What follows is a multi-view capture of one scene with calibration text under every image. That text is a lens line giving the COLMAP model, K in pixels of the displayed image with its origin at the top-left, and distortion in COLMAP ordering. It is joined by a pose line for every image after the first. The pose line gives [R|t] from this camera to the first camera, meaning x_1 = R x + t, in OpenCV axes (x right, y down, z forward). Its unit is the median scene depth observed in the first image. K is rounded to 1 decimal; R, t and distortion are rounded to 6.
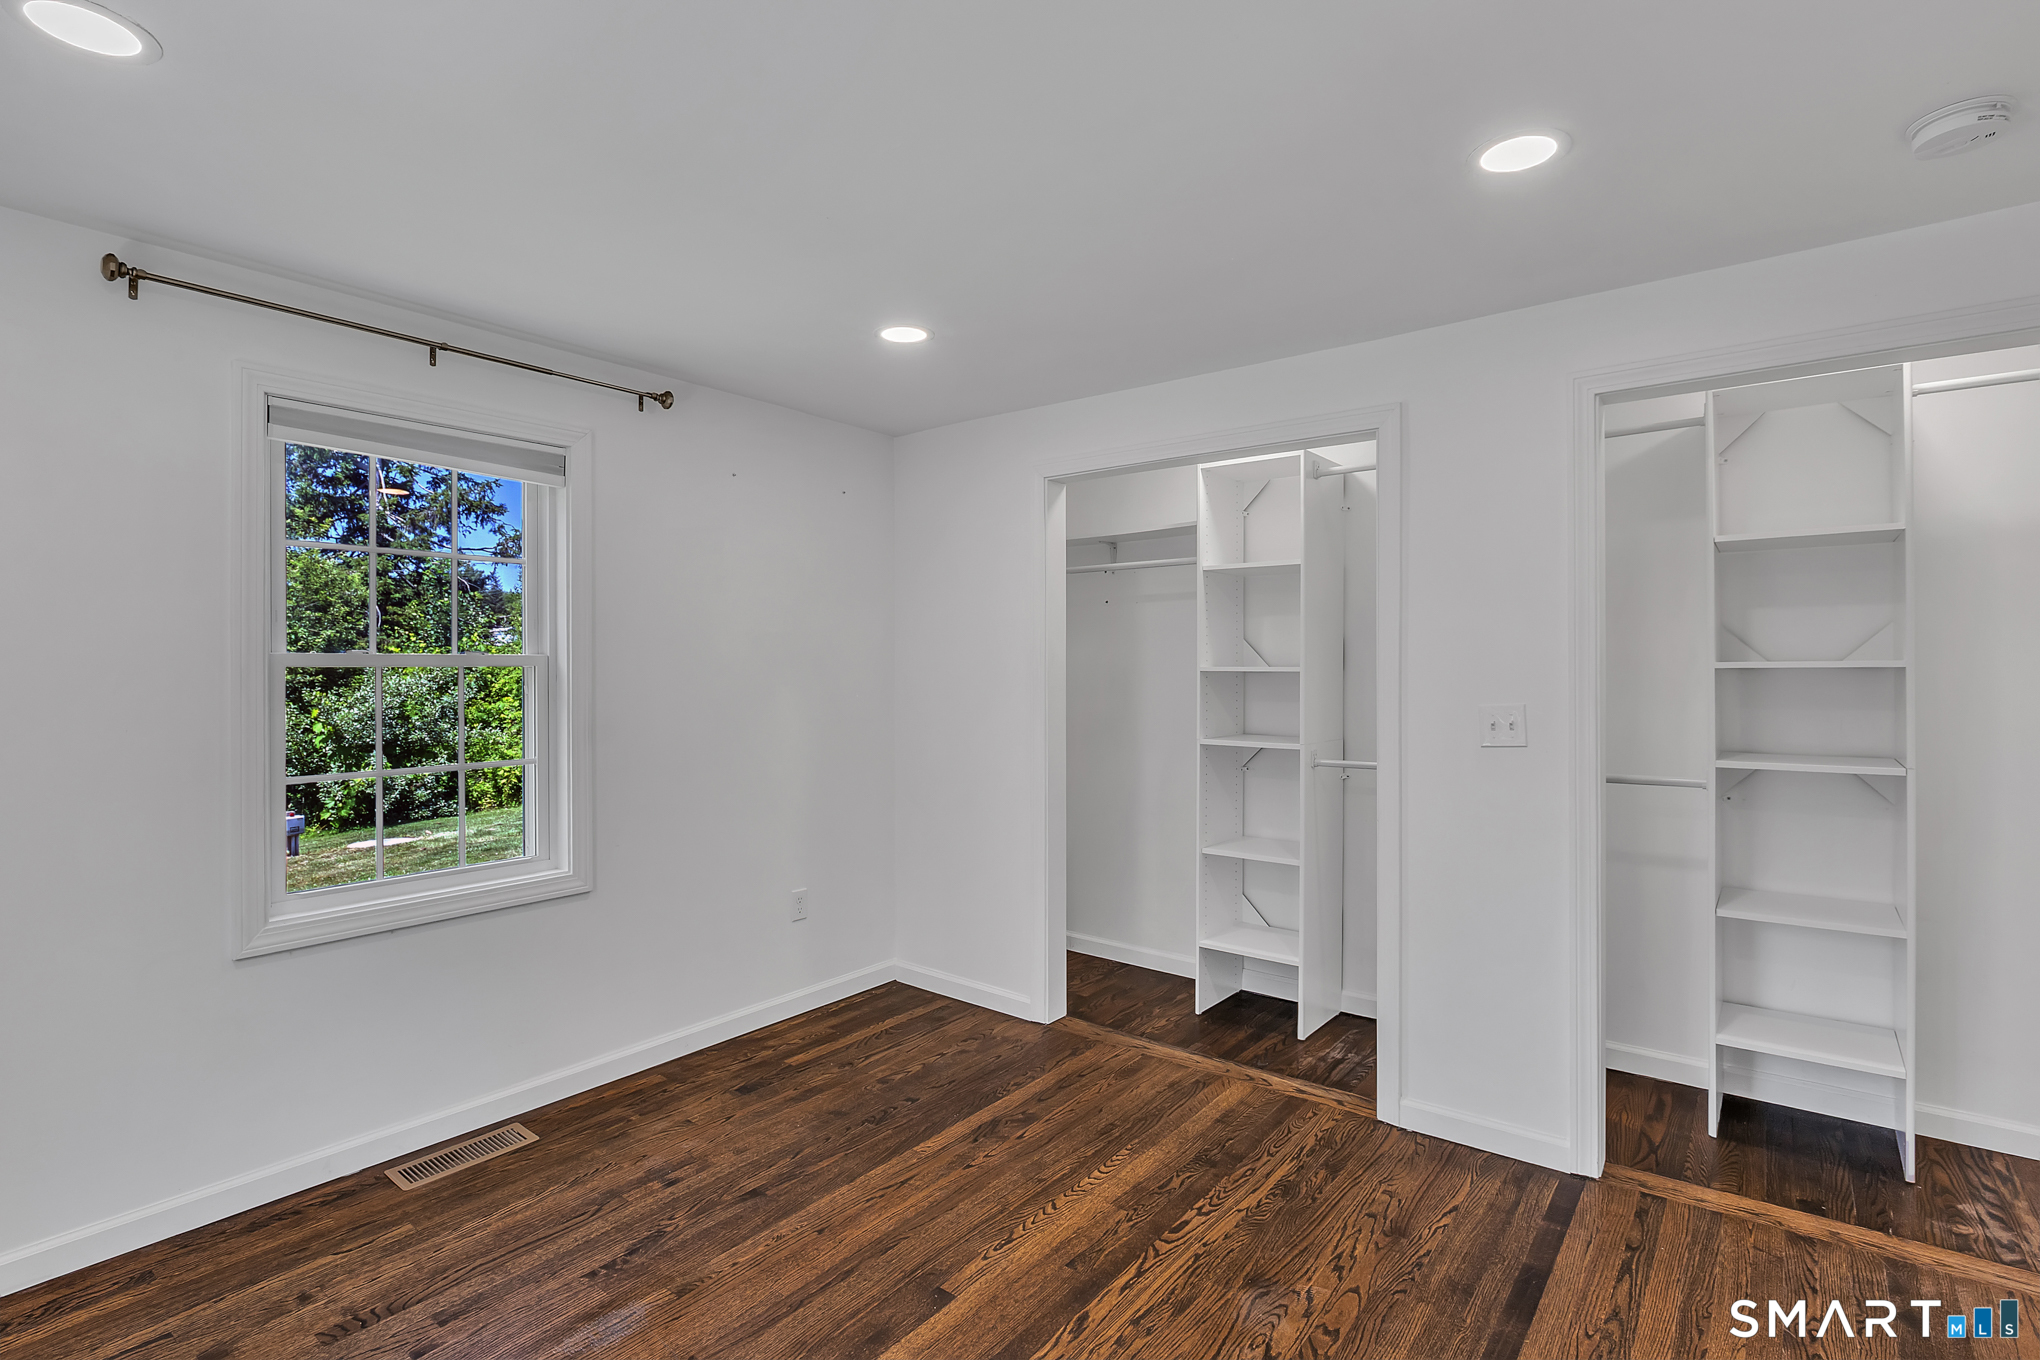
lens RADIAL K [[975.2, 0, 1015.0], [0, 975.2, 669.4], [0, 0, 1]] dist [-0.006366, -0.001801]
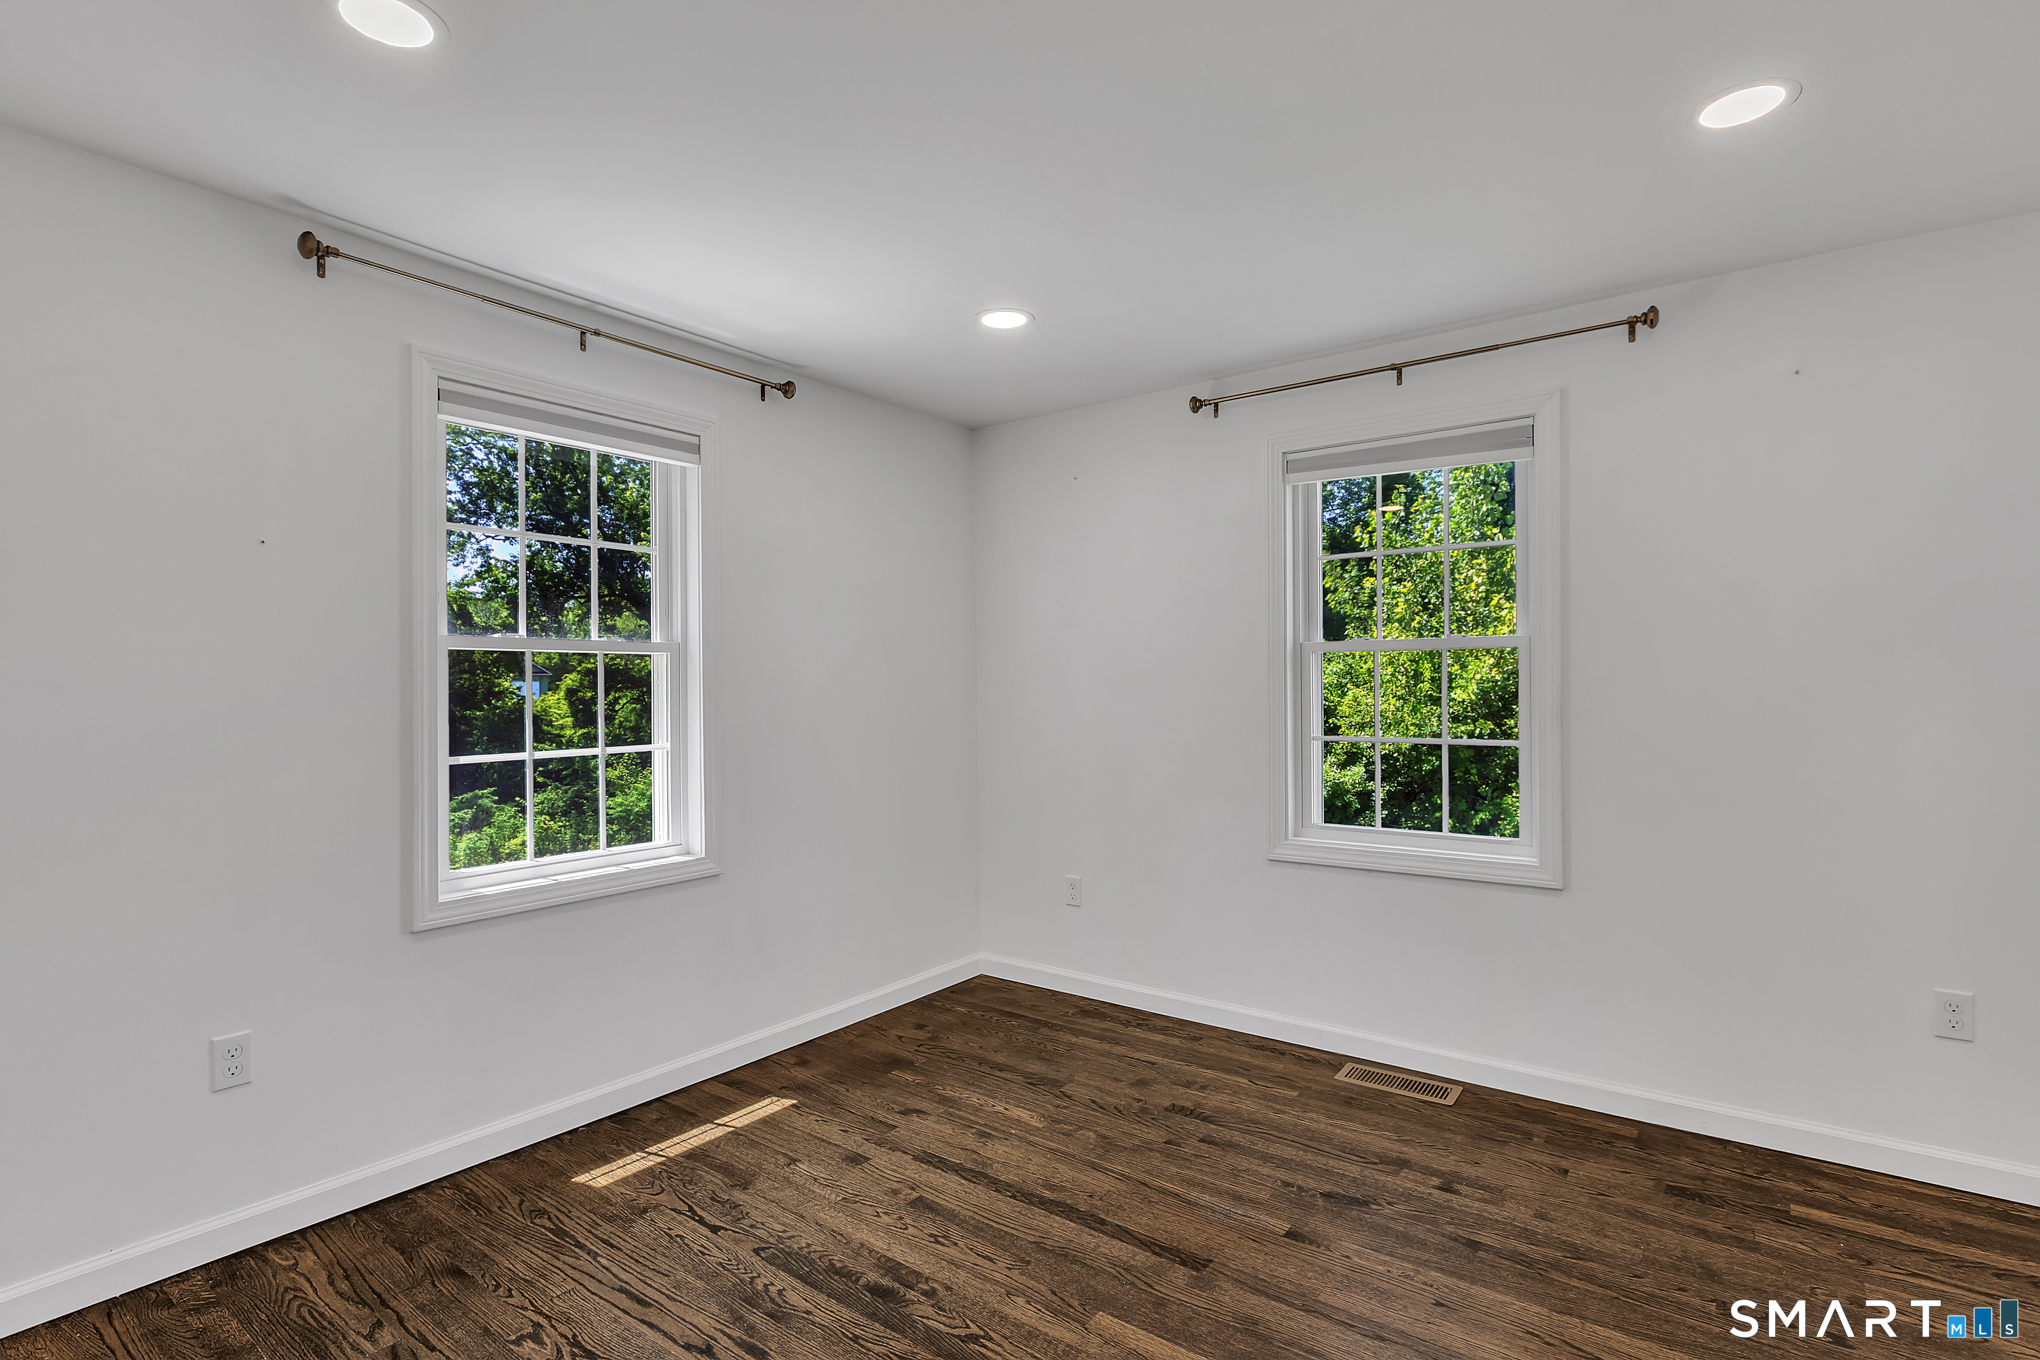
lens RADIAL K [[975.2, 0, 1015.9], [0, 975.2, 686.7], [0, 0, 1]] dist [-0.006366, -0.001801]
pose [[0.019129, 0.007092, -0.999792, 0.569527], [0.003127, 0.999970, 0.007153, 0.033781], [0.999812, -0.003263, 0.019106, 0.562147]]
